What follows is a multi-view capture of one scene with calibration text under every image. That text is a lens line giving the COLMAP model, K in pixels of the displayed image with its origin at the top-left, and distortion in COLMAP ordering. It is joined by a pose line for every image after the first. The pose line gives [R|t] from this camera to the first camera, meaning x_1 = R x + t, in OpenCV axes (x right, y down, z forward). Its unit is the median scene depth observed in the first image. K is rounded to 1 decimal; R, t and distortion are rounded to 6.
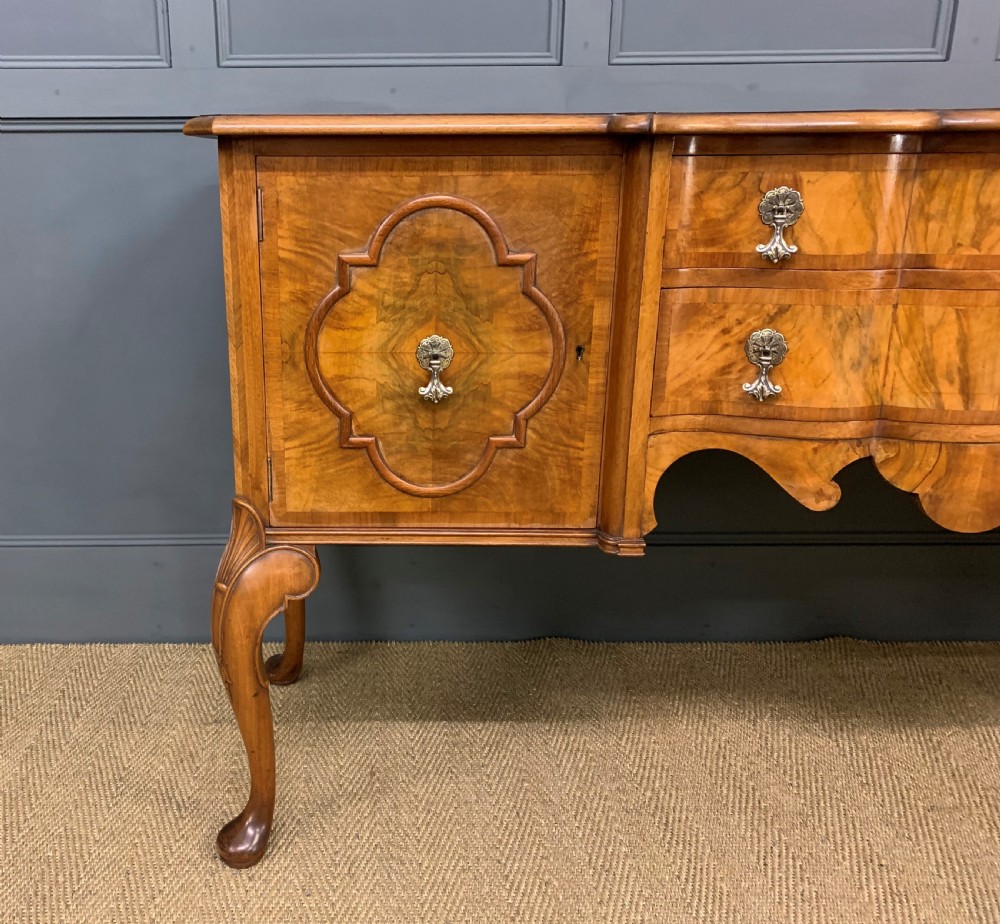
lens RADIAL K [[951.9, 0, 371.7], [0, 951.9, 457.2], [0, 0, 1]] dist [0.052946, 0.000000]
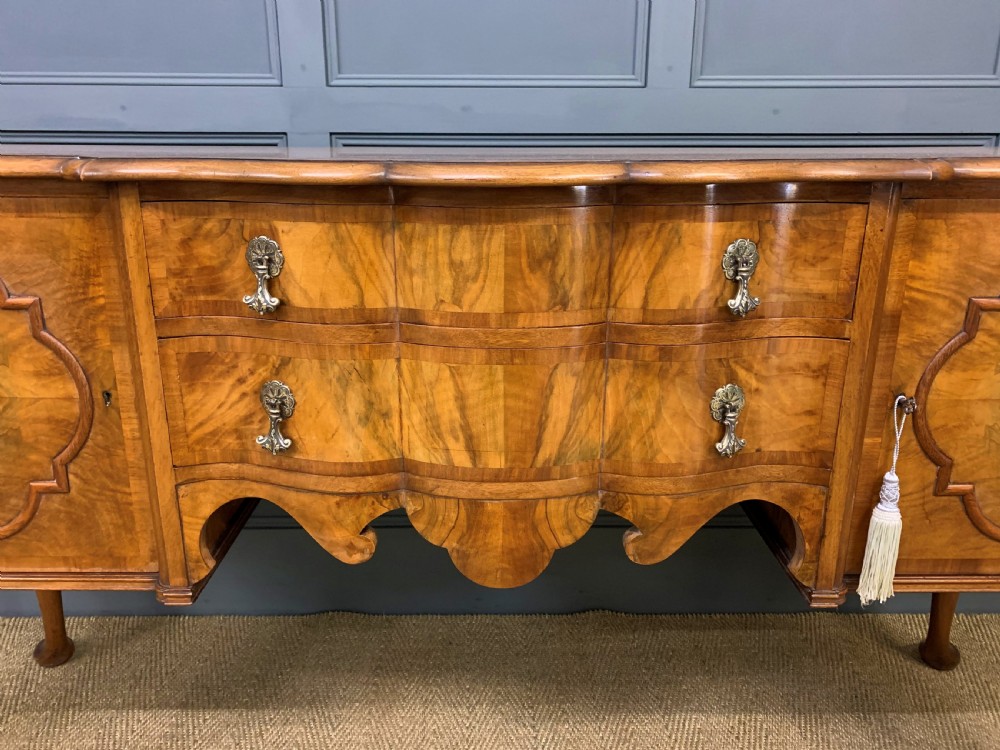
lens RADIAL K [[773.5, 0, 487.6], [0, 773.5, 367.9], [0, 0, 1]] dist [0.032155, -0.023570]
pose [[0.999974, 0.003944, 0.006011, 0.575783], [-0.003924, 0.999986, -0.003426, -0.134419], [-0.006025, 0.003402, 0.999976, 0.214675]]
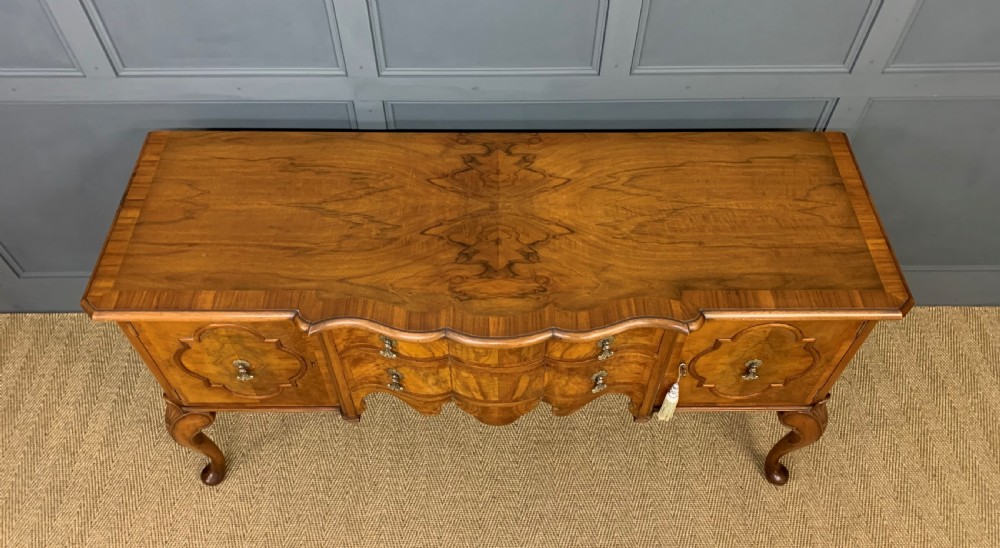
lens RADIAL K [[778.9, 0, 497.3], [0, 778.9, 244.1], [0, 0, 1]] dist [0.035589, -0.010562]
pose [[0.999887, -0.003898, 0.014506, 0.571347], [-0.005087, 0.820793, 0.571203, -1.237464], [-0.014133, -0.571212, 0.820681, -0.220650]]
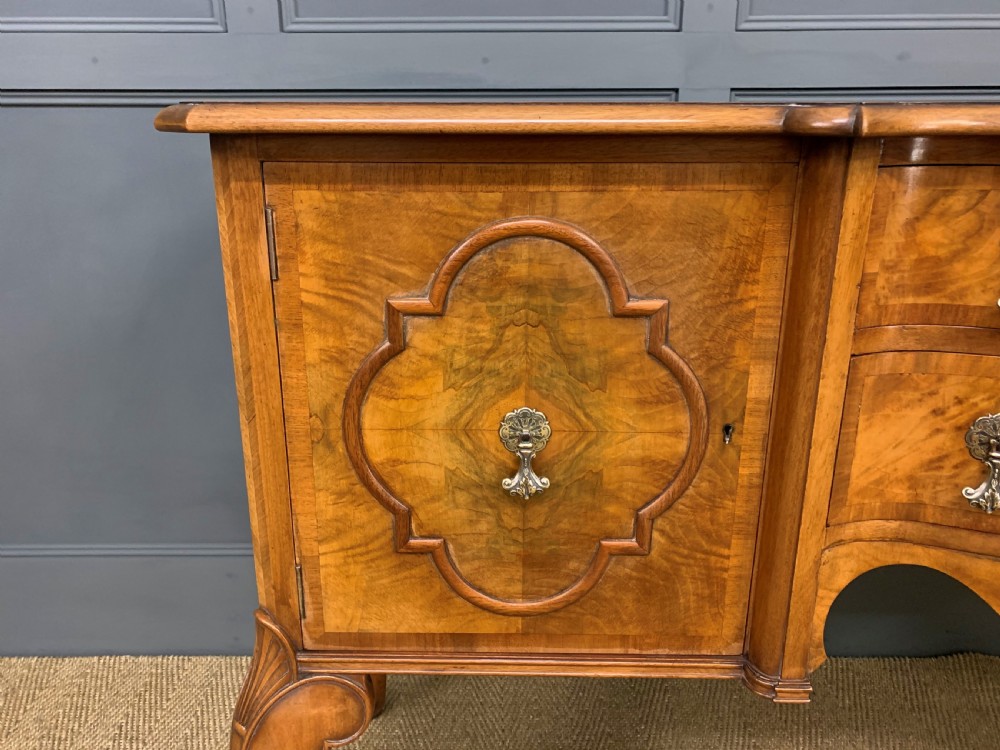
lens RADIAL K [[773.5, 0, 494.7], [0, 773.5, 360.4], [0, 0, 1]] dist [0.032155, -0.023570]
pose [[0.999991, 0.003309, 0.002497, 0.040769], [-0.003333, 0.999947, 0.009738, -0.164048], [-0.002464, -0.009746, 0.999949, 0.408469]]
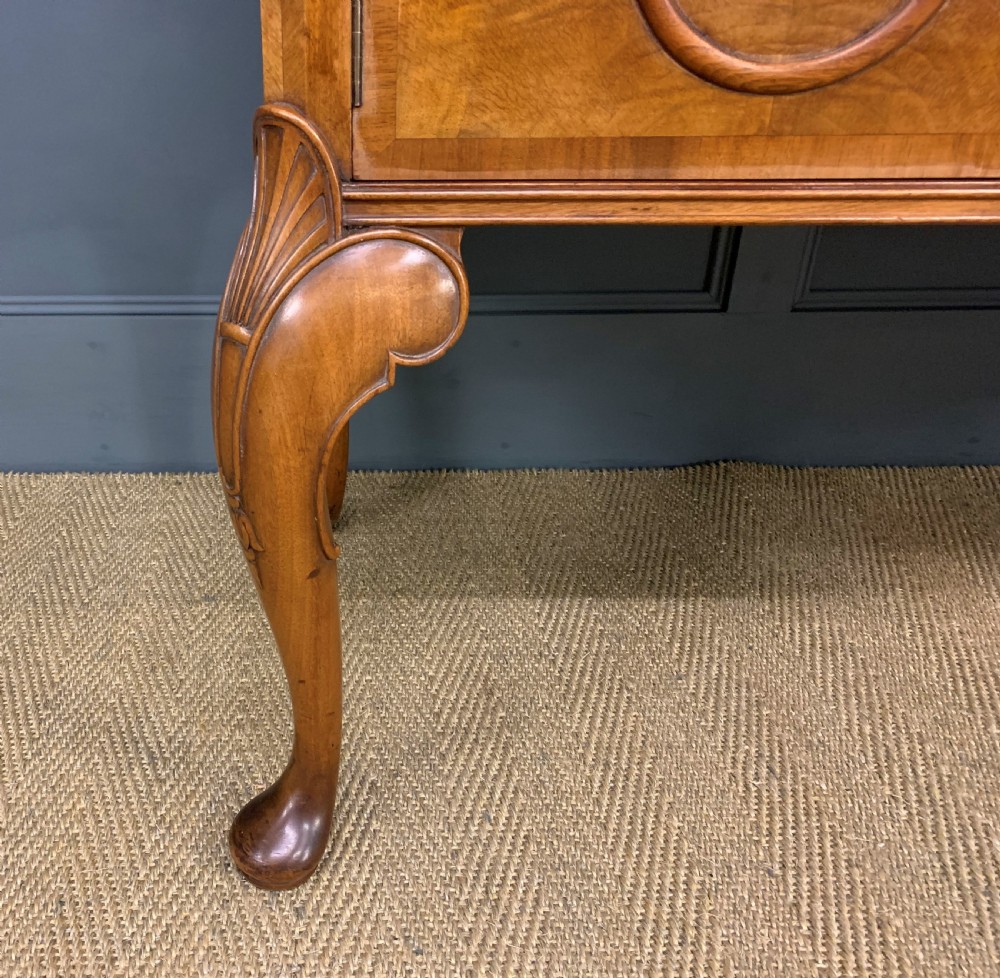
lens RADIAL K [[990.5, 0, 355.9], [0, 990.5, 482.5], [0, 0, 1]] dist [0.044273, 0.000000]
pose [[0.999761, -0.003811, 0.021512, -0.119064], [-0.000482, 0.980579, 0.196123, 0.119452], [-0.021841, -0.196086, 0.980343, 0.582032]]
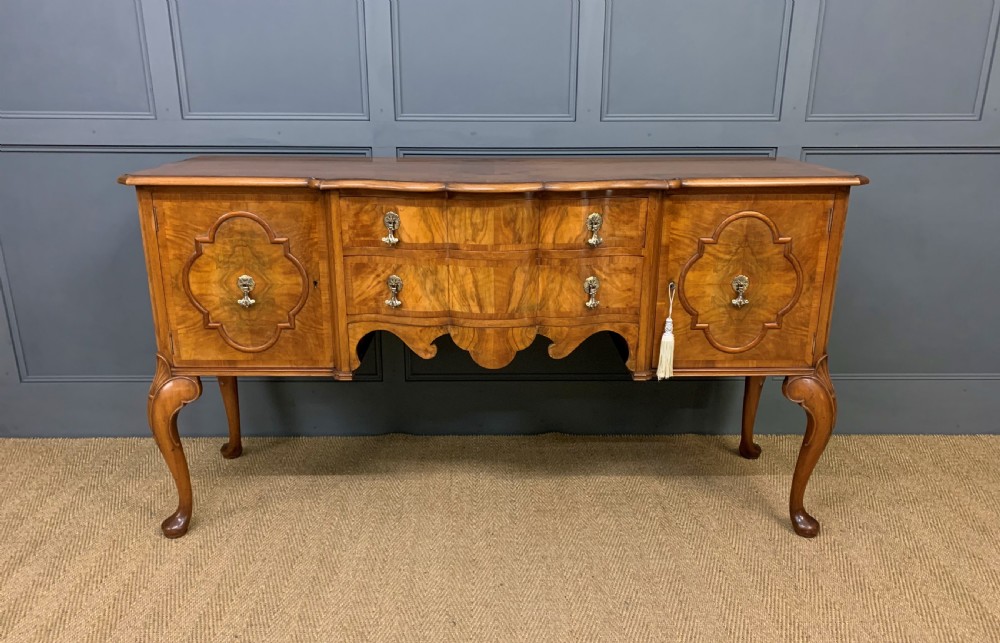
lens RADIAL K [[770.1, 0, 491.4], [0, 770.1, 340.8], [0, 0, 1]] dist [0.065145, -0.065148]
pose [[0.999864, 0.002822, 0.016239, 0.563296], [-0.003174, 0.999760, 0.021664, -0.021859], [-0.016174, -0.021713, 0.999633, -0.696663]]
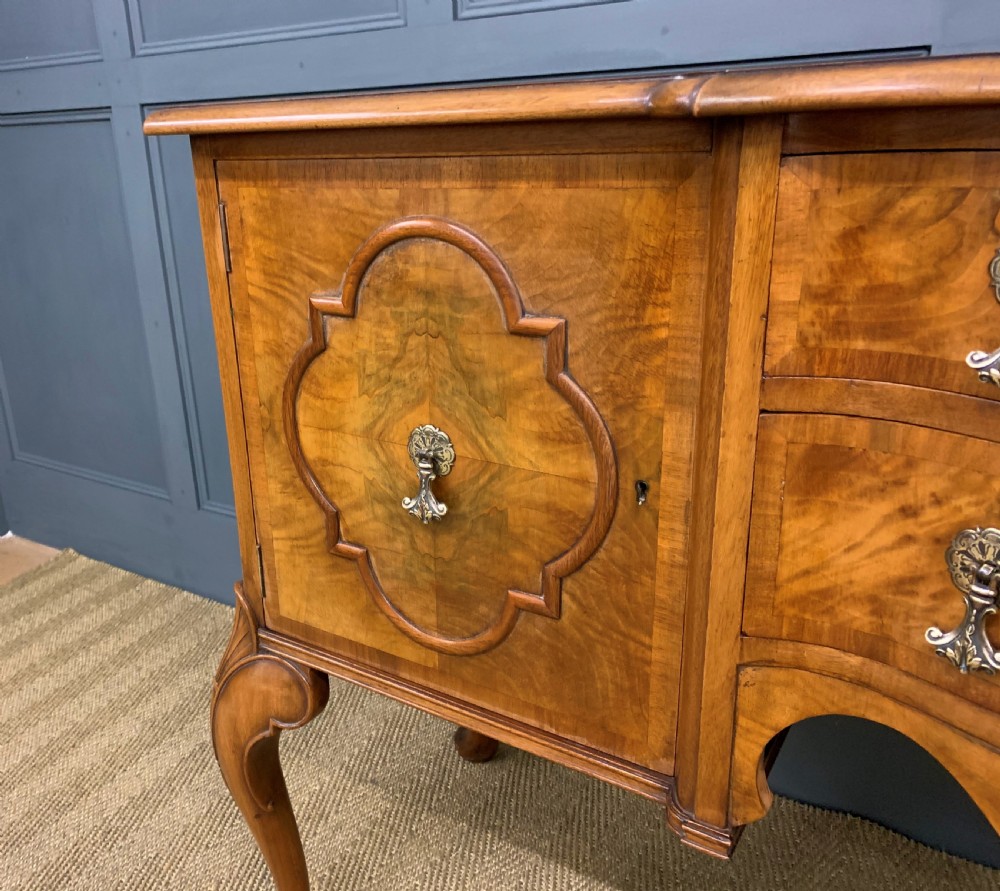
lens RADIAL K [[909.7, 0, 402.8], [0, 909.7, 432.2], [0, 0, 1]] dist [0.049843, -0.056670]
pose [[0.829935, 0.148739, -0.537666, 0.378467], [-0.119320, 0.988826, 0.089366, -0.172082], [0.544950, -0.010014, 0.838409, 0.446040]]
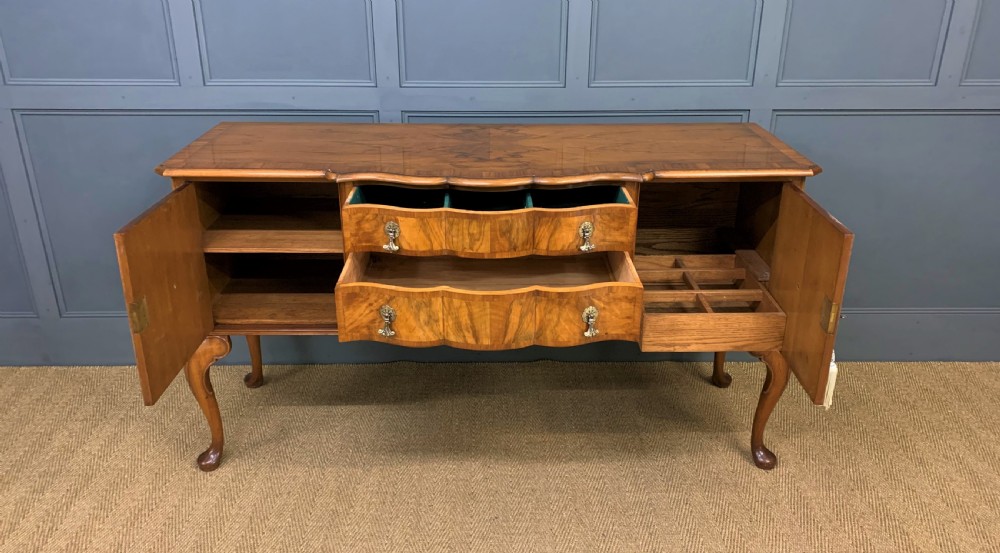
lens RADIAL K [[767.5, 0, 494.5], [0, 767.5, 247.4], [0, 0, 1]] dist [0.063986, -0.066300]
pose [[0.999799, 0.001609, 0.019998, 0.569603], [-0.003337, 0.996230, 0.086685, -0.293785], [-0.019783, -0.086734, 0.996035, -0.891307]]
